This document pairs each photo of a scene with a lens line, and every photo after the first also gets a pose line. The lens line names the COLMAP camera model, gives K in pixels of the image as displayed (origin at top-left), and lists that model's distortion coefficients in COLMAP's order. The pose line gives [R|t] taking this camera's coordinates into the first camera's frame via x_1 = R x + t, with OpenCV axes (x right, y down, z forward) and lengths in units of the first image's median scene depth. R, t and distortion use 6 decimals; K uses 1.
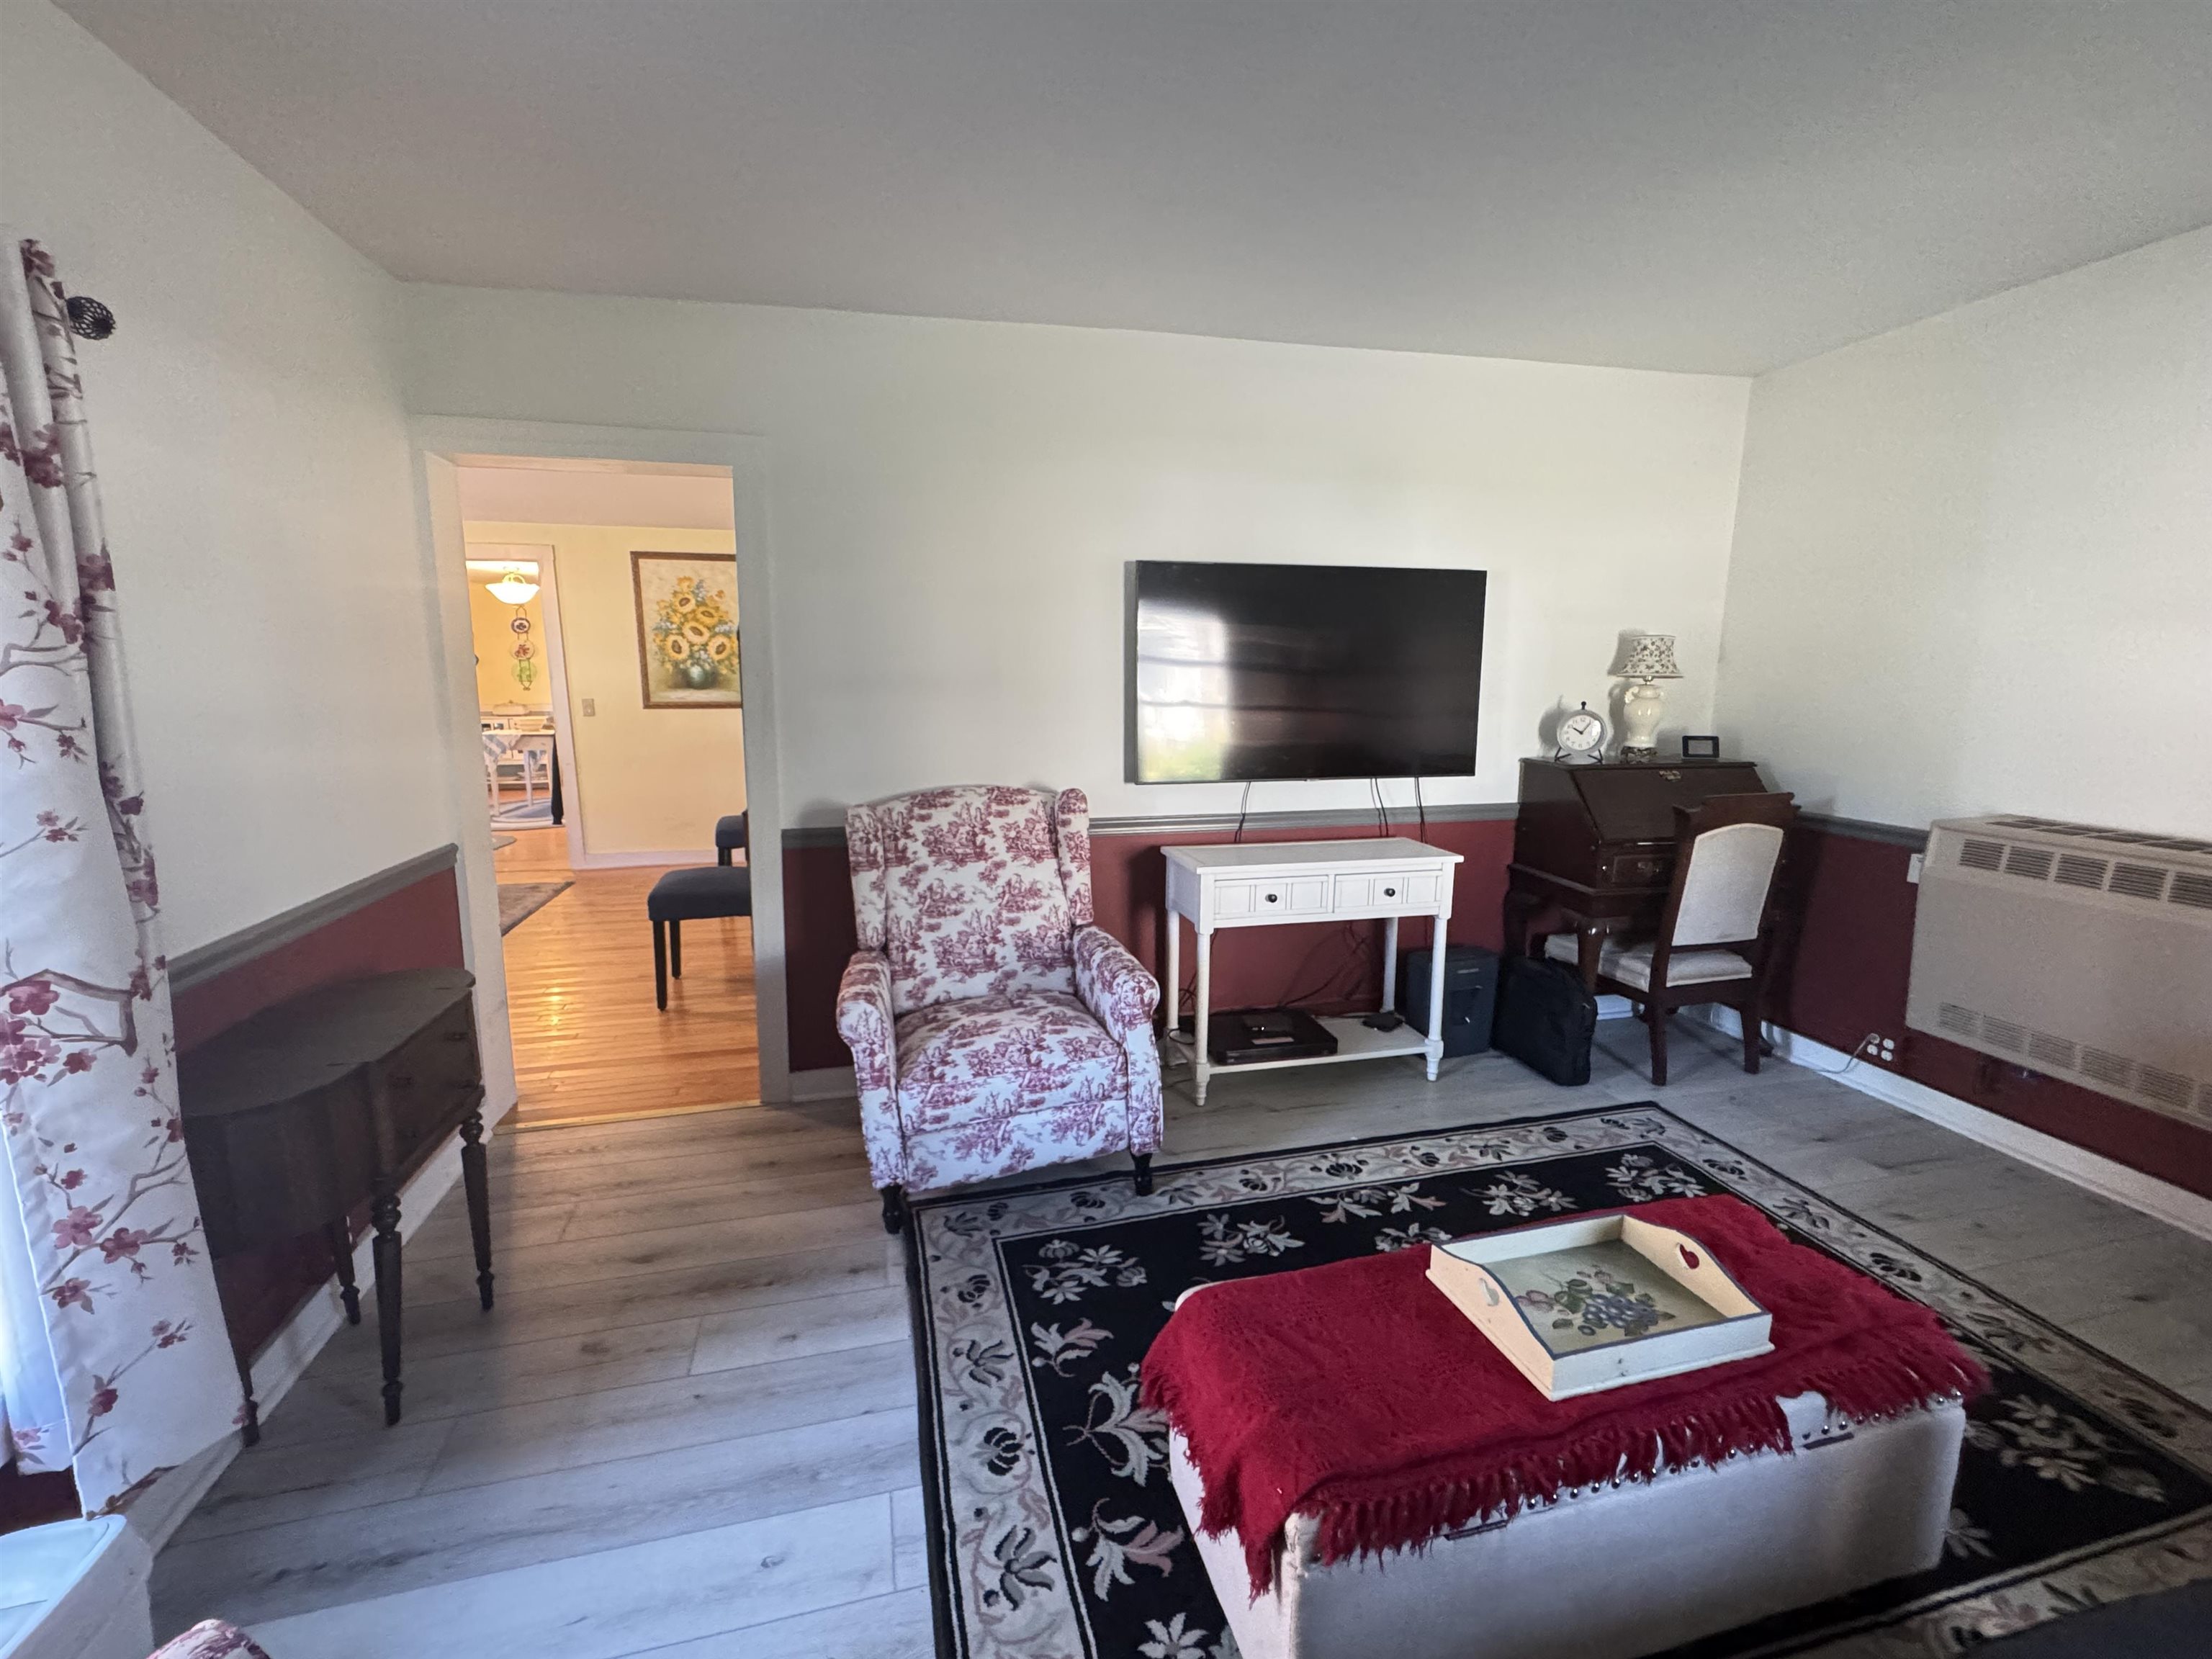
lens RADIAL K [[950.8, 0, 1097.7], [0, 950.8, 831.3], [0, 0, 1]] dist [-0.005129, -0.000012]
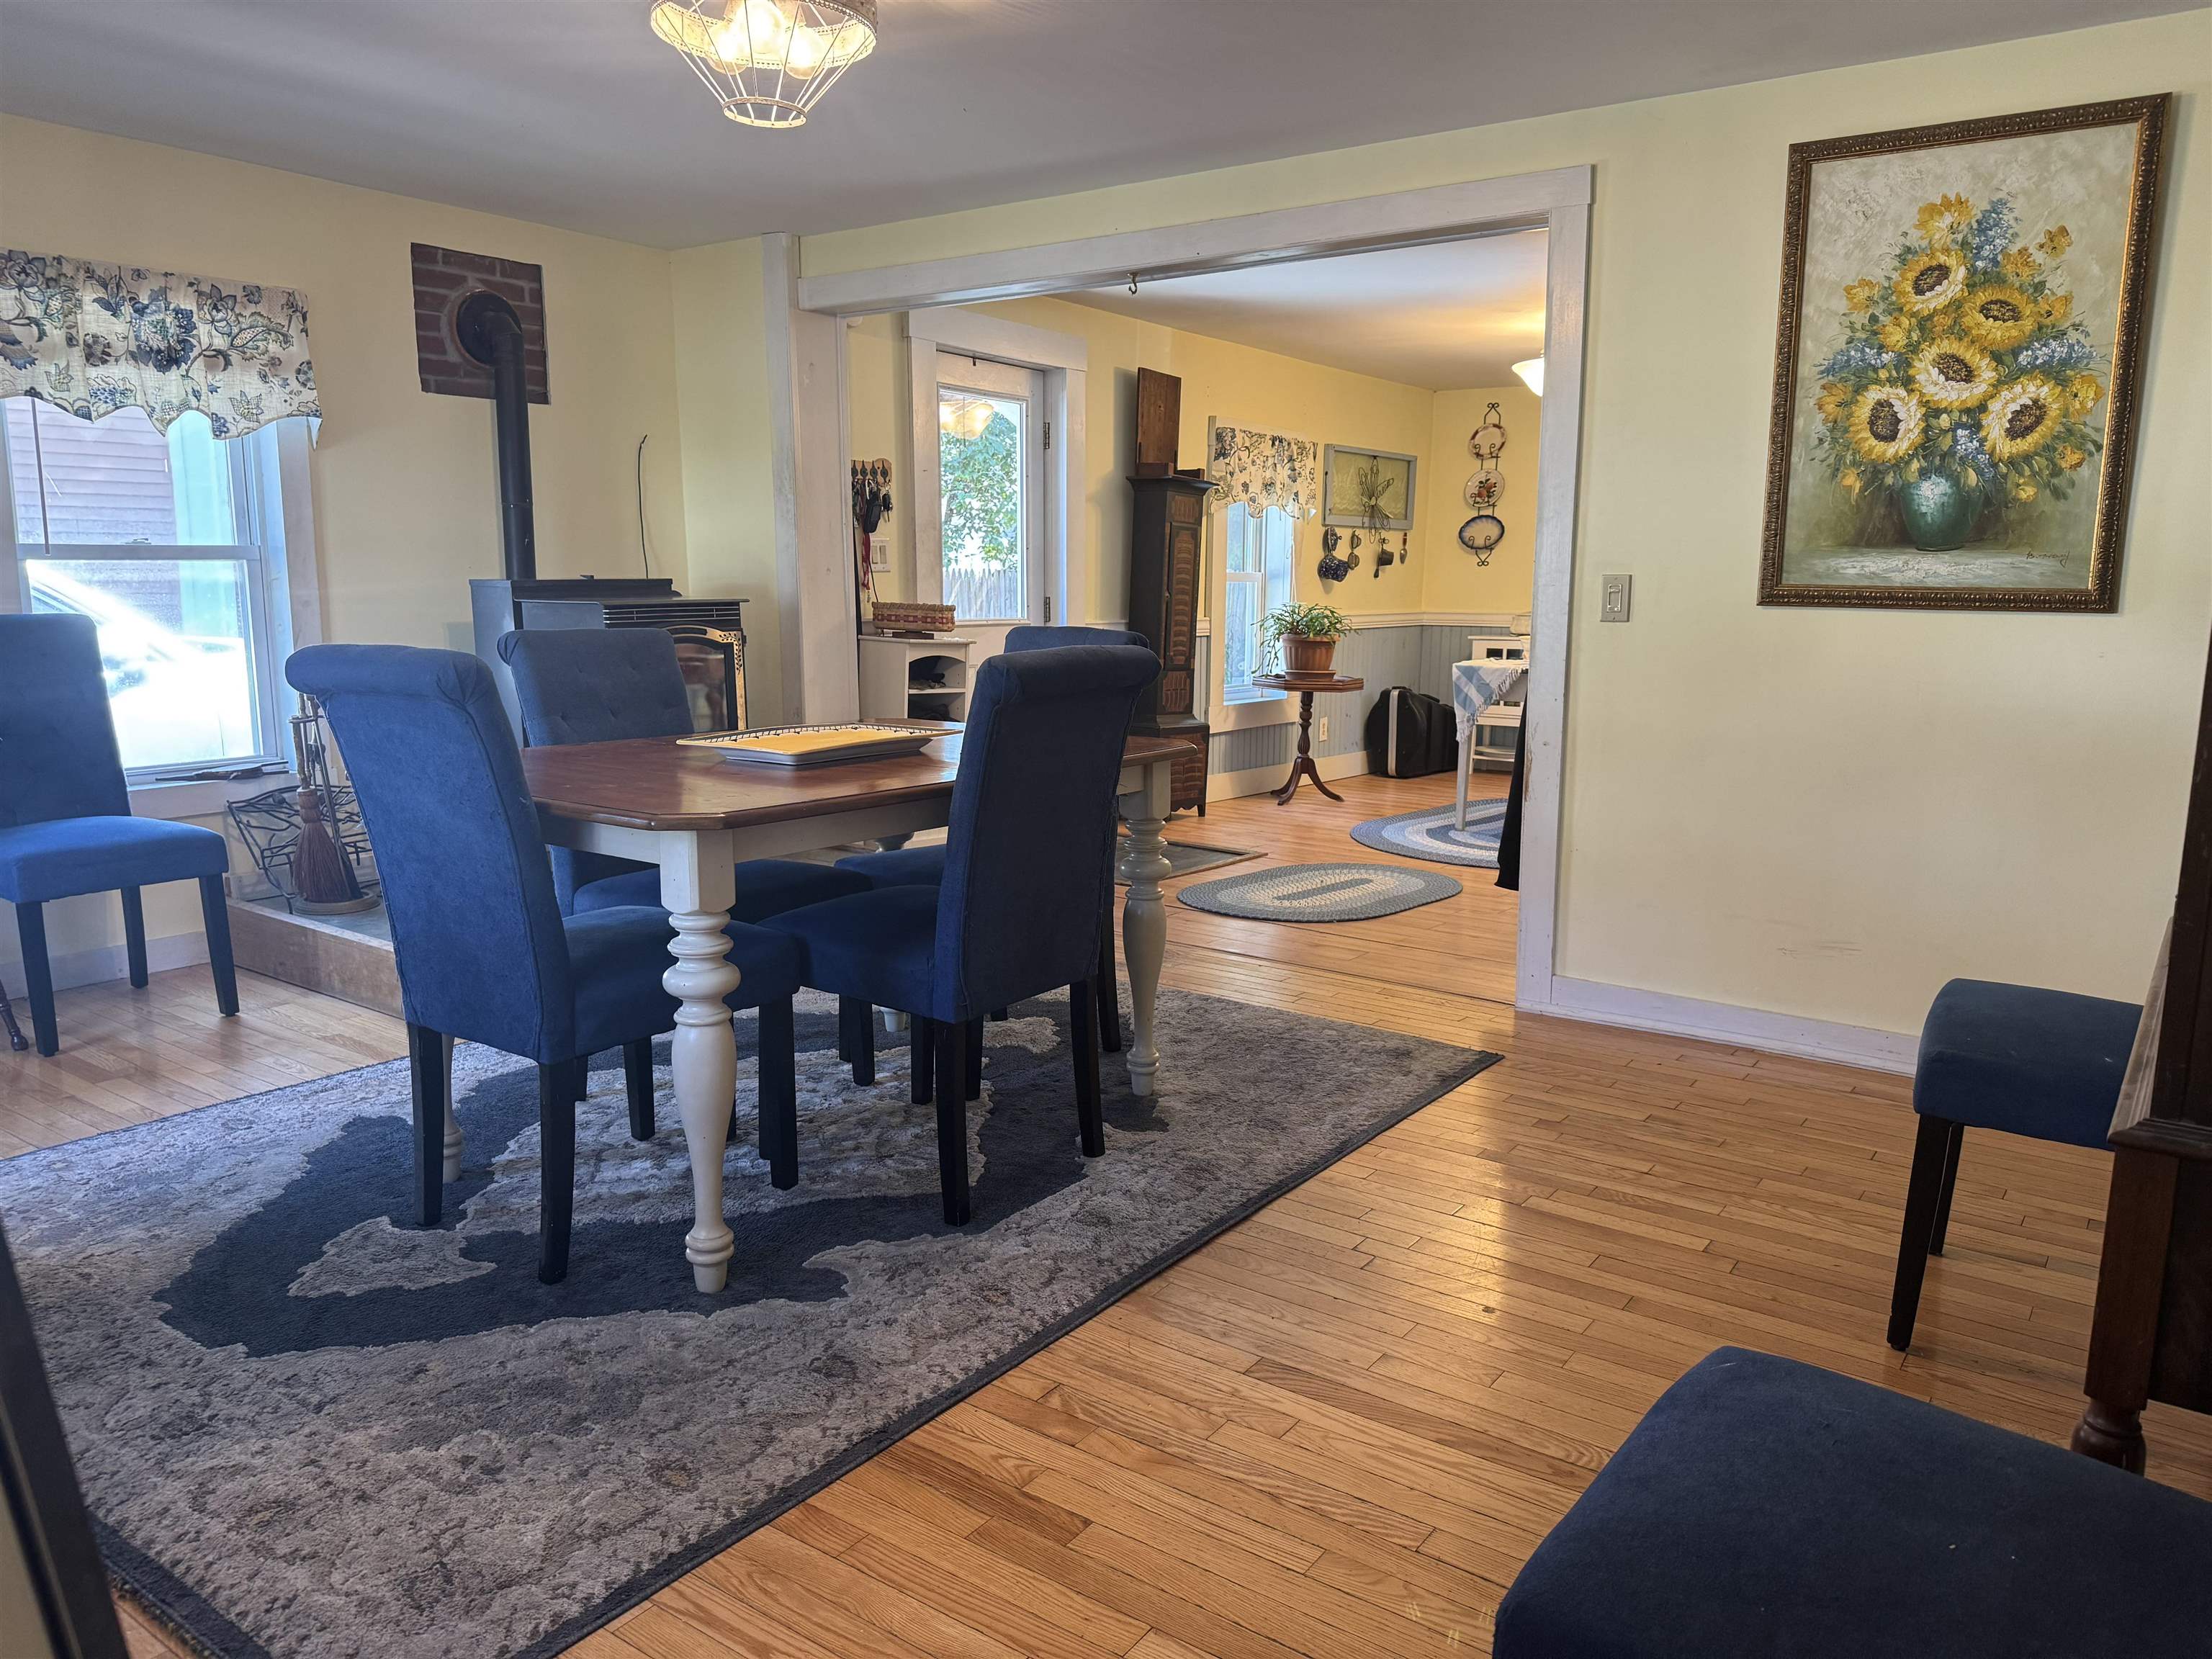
lens RADIAL K [[1530.0, 0, 1116.8], [0, 1530.0, 857.3], [0, 0, 1]] dist [0.031993, -0.042780]
pose [[0.650589, 0.138398, -0.746713, -0.193334], [-0.133936, 0.988752, 0.066564, -0.042351], [0.747526, 0.056706, 0.661807, 0.448116]]
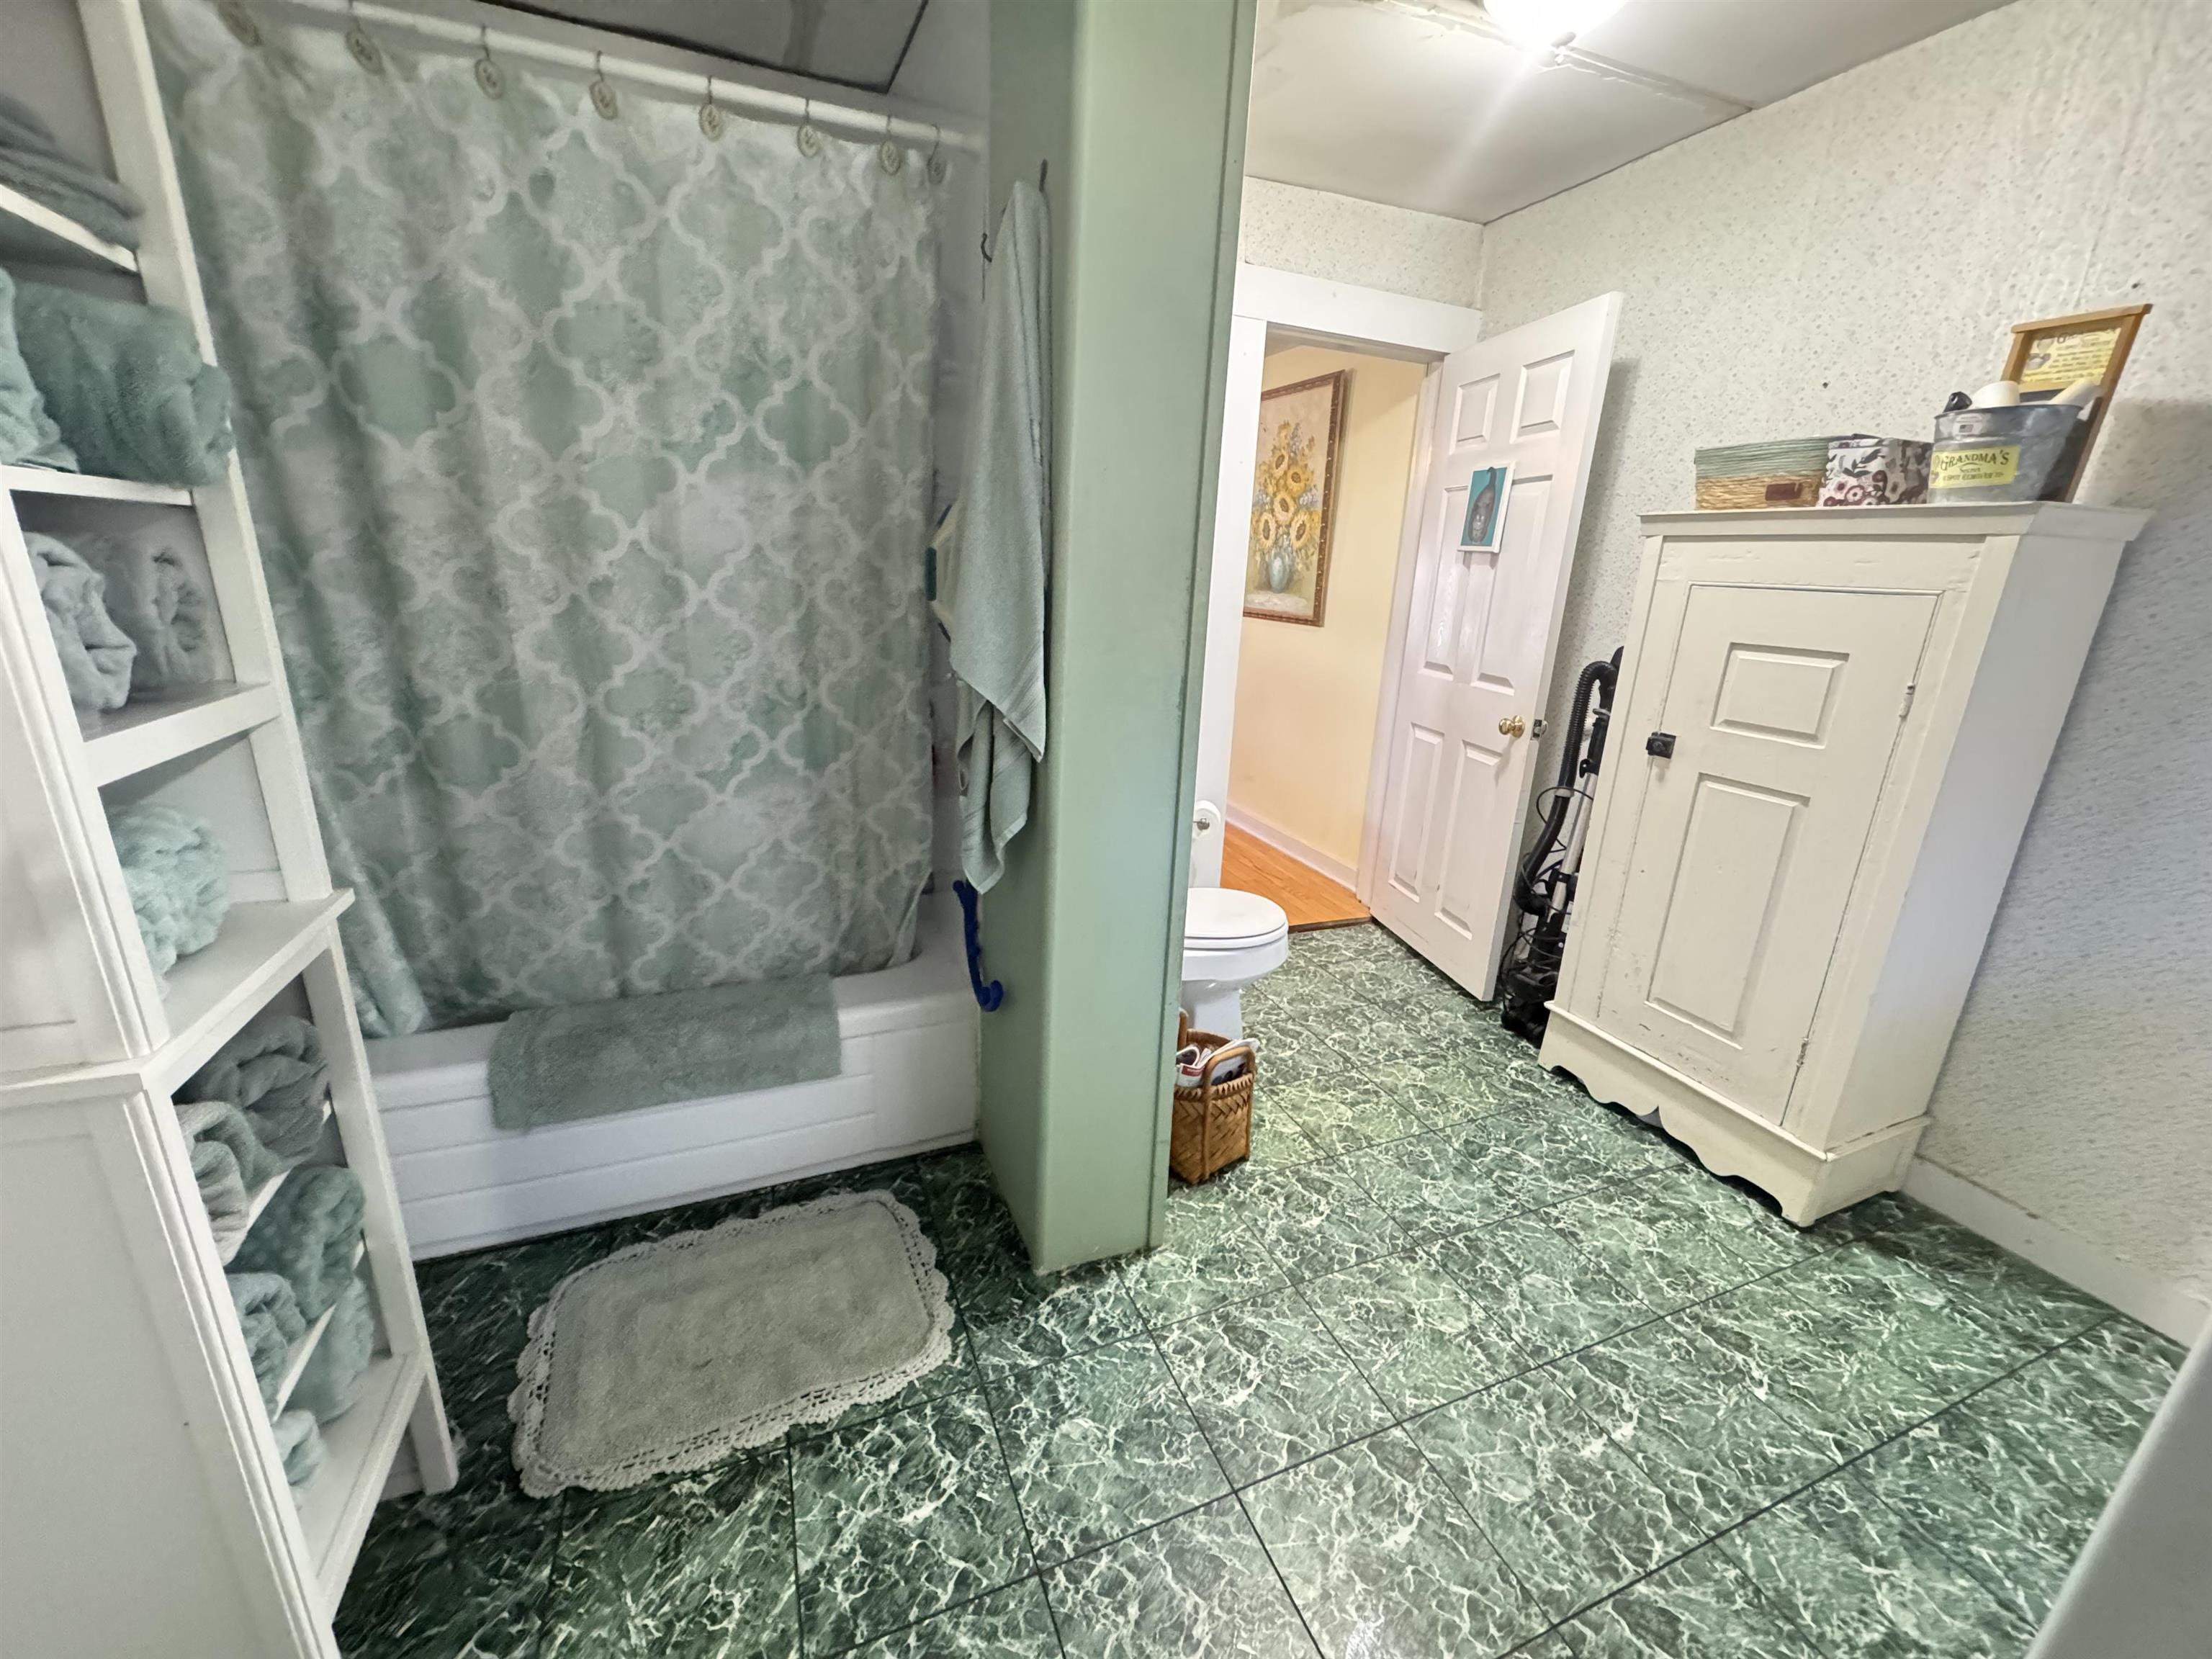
lens RADIAL K [[882.2, 0, 1098.7], [0, 882.2, 832.2], [0, 0, 1]] dist [-0.006128, 0.001148]
pose [[0.145094, 0.290016, -0.945959, 0.222704], [-0.206535, 0.943892, 0.257703, -0.124792], [0.967621, 0.157982, 0.196852, 0.784053]]
